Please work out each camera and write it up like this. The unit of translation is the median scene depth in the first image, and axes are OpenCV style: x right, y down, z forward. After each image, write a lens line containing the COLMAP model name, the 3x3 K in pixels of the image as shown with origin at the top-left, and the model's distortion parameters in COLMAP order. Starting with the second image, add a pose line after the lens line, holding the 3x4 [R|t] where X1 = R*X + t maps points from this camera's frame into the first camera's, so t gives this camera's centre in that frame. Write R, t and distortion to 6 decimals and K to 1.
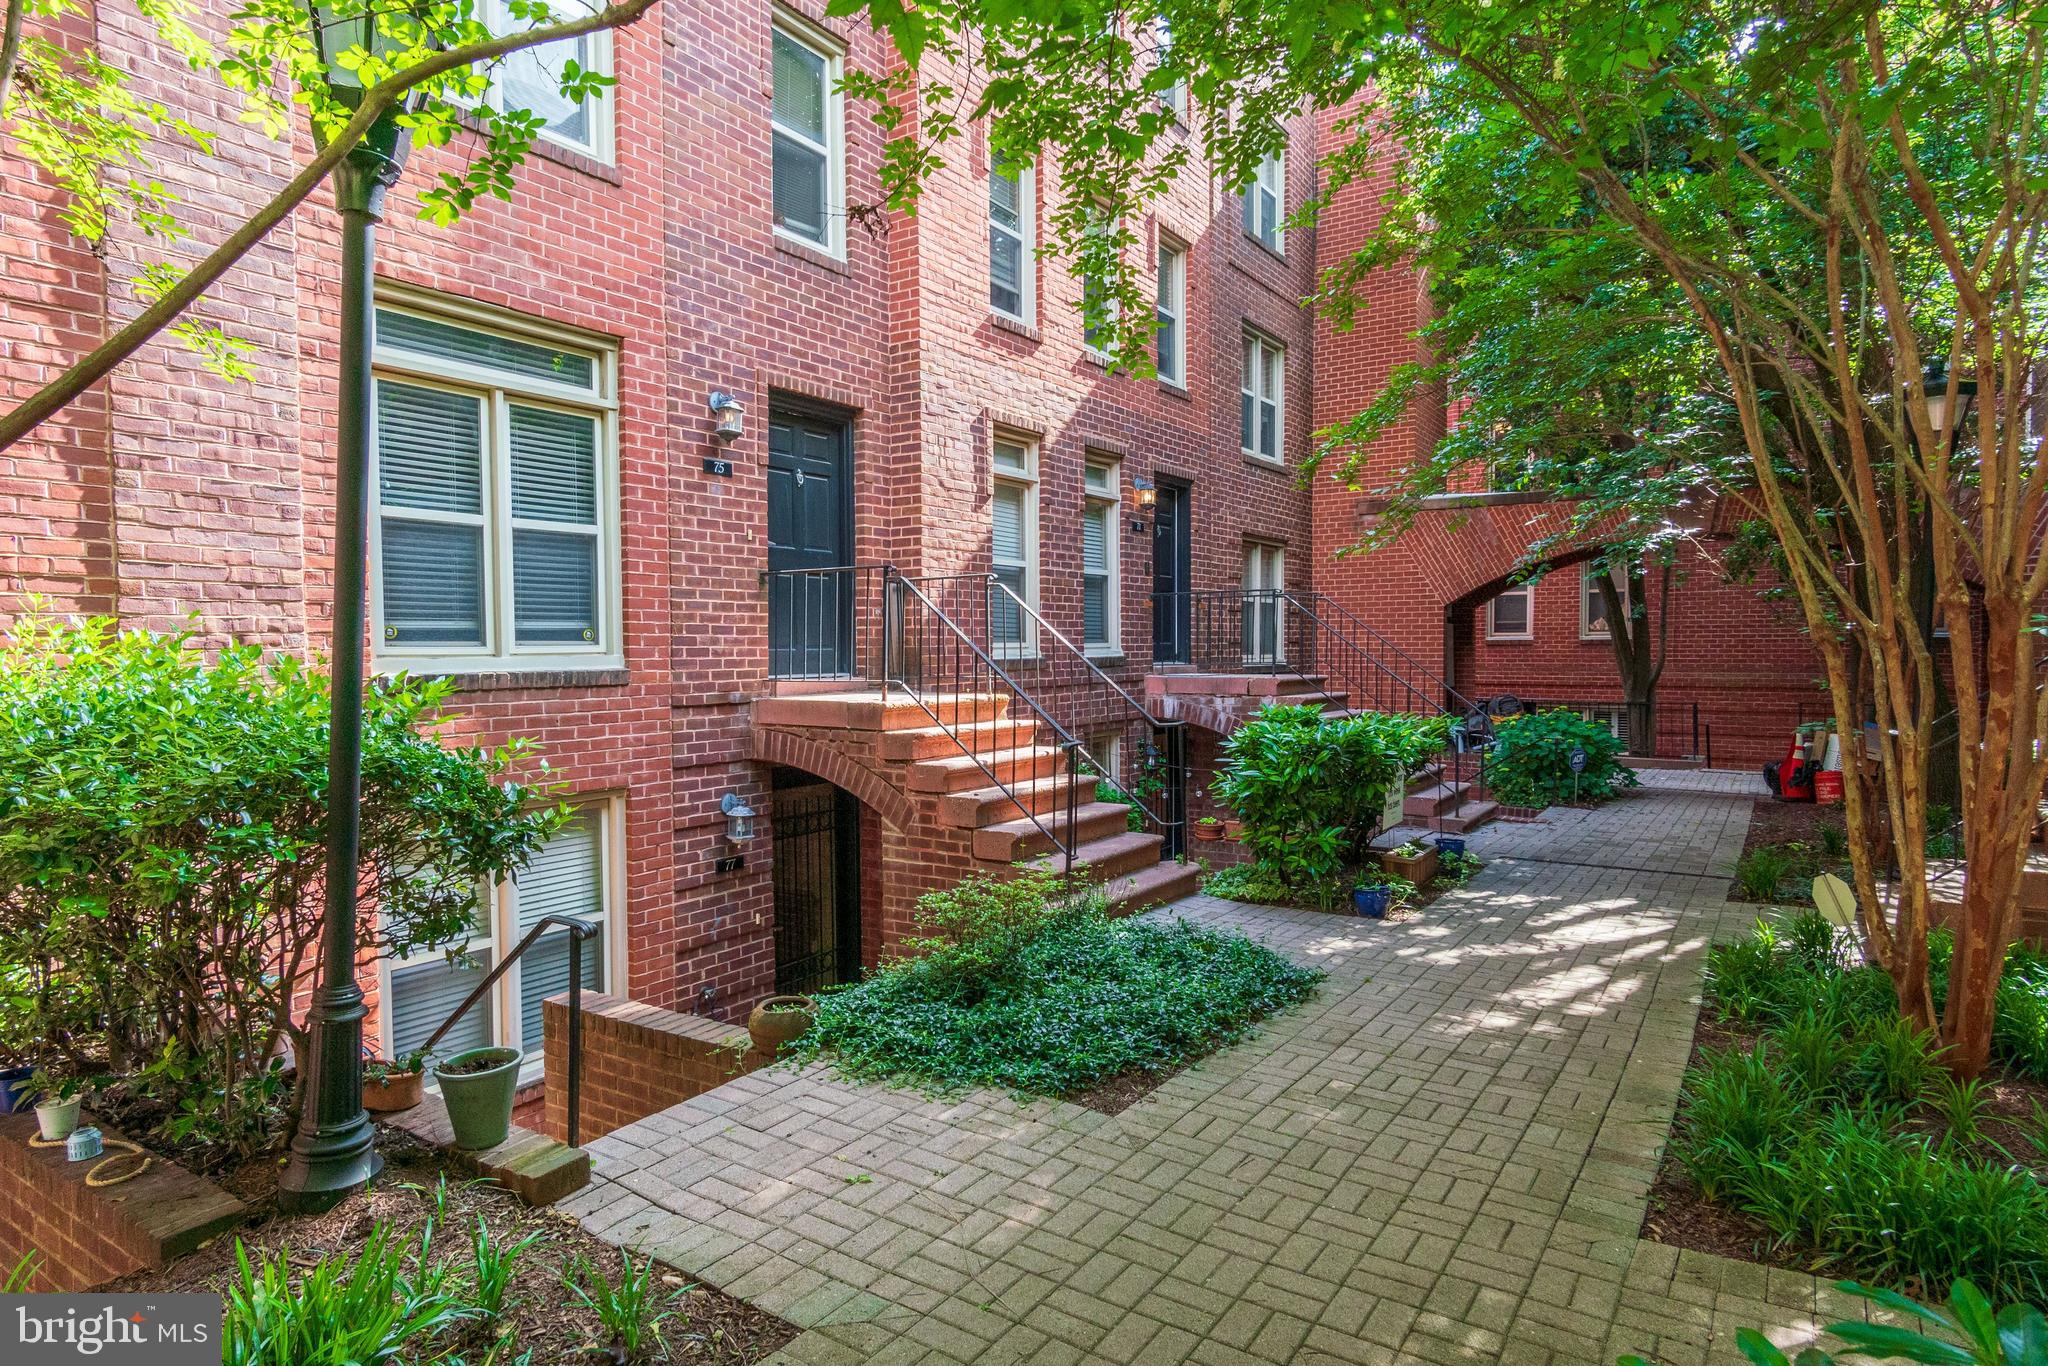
lens RADIAL K [[1113.8, 0, 1022.9], [0, 1113.8, 692.0], [0, 0, 1]] dist [-0.023377, 0.011146]
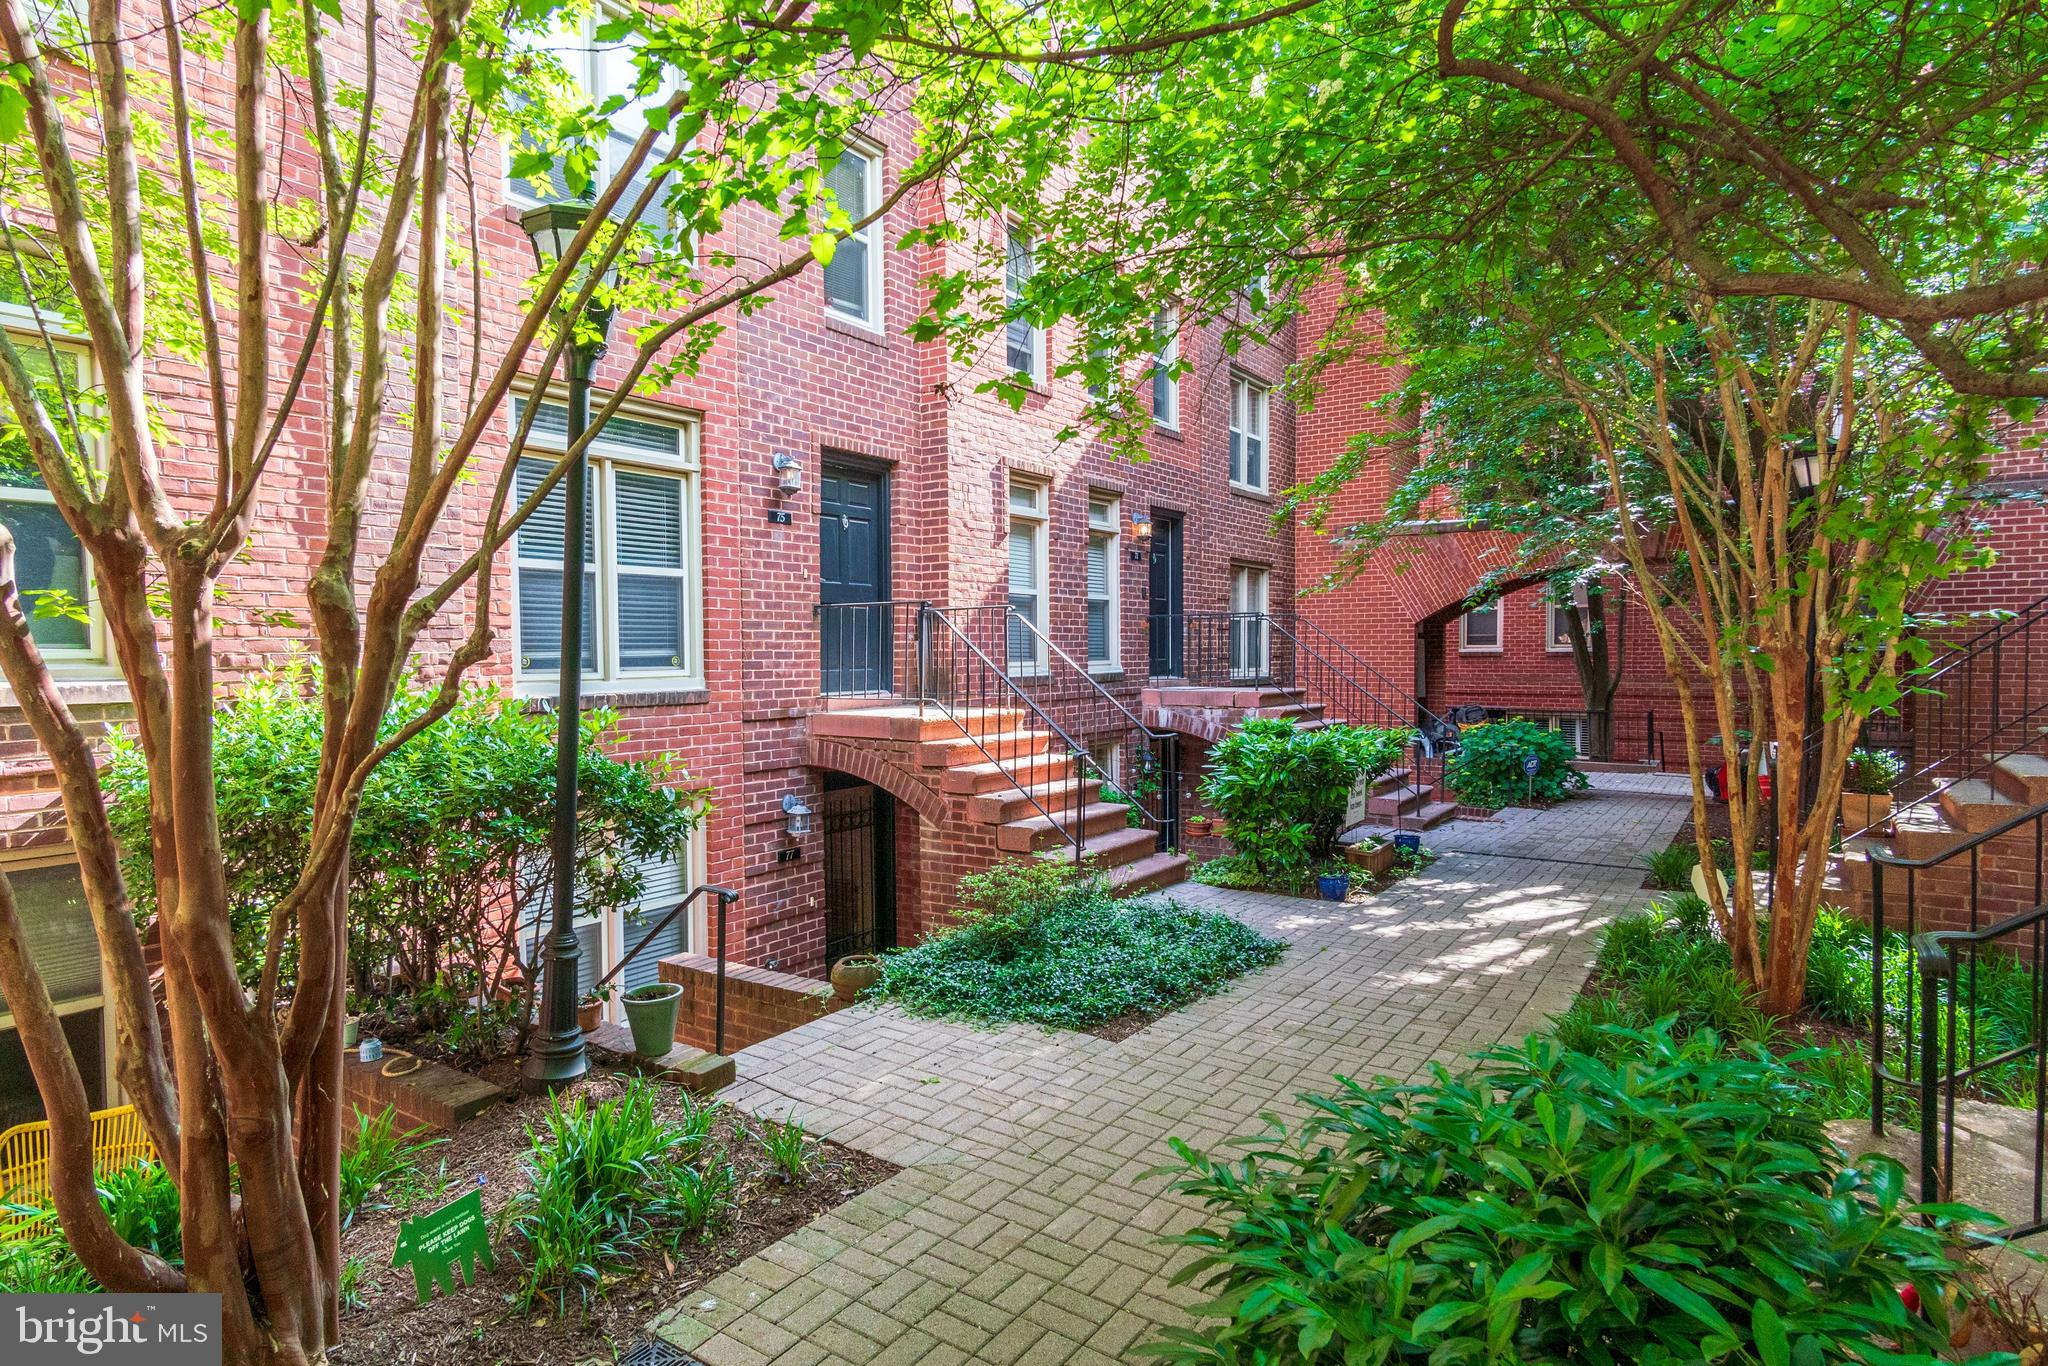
lens RADIAL K [[1113.8, 0, 1025.7], [0, 1113.8, 664.4], [0, 0, 1]] dist [-0.023377, 0.011146]
pose [[0.999988, 0.002212, 0.004482, -0.019289], [-0.002101, 0.999694, -0.024645, -0.018039], [-0.004535, 0.024635, 0.999686, -0.184061]]
